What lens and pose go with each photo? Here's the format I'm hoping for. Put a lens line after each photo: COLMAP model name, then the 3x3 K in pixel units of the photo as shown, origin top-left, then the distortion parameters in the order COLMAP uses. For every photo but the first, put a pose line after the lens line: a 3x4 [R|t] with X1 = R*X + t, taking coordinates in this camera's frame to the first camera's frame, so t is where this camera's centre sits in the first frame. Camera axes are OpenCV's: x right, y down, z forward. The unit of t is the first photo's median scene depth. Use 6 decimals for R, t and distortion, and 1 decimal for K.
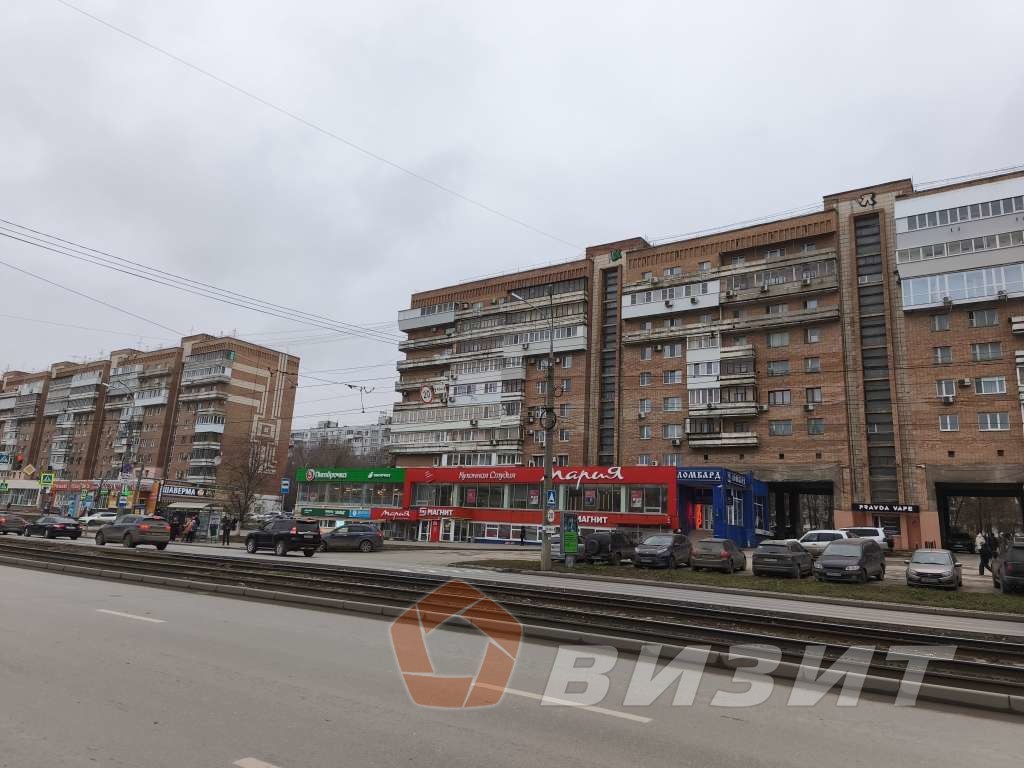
lens RADIAL K [[688.7, 0, 512.0], [0, 688.7, 384.0], [0, 0, 1]] dist [0.041328, 0.001465]
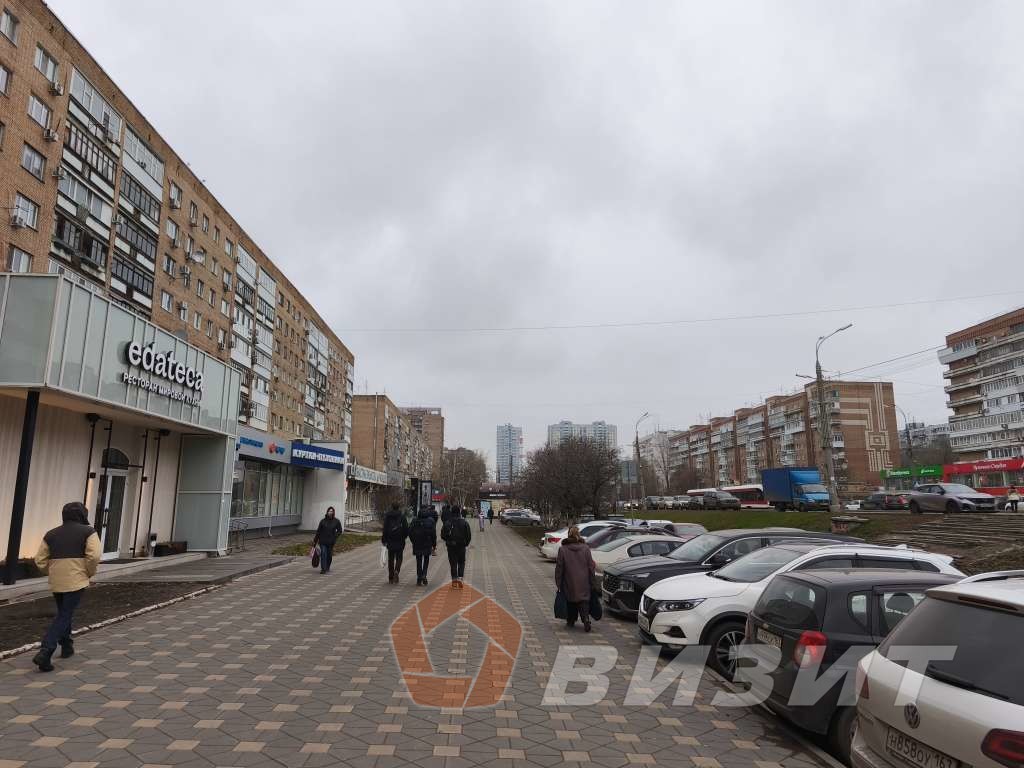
lens RADIAL K [[674.8, 0, 512.0], [0, 674.8, 384.0], [0, 0, 1]] dist [0.077303, -0.062158]
pose [[0.604183, -0.191288, -0.773545, 0.380858], [0.194452, 0.976805, -0.089674, -0.082610], [0.772756, -0.096238, 0.627365, -0.546479]]
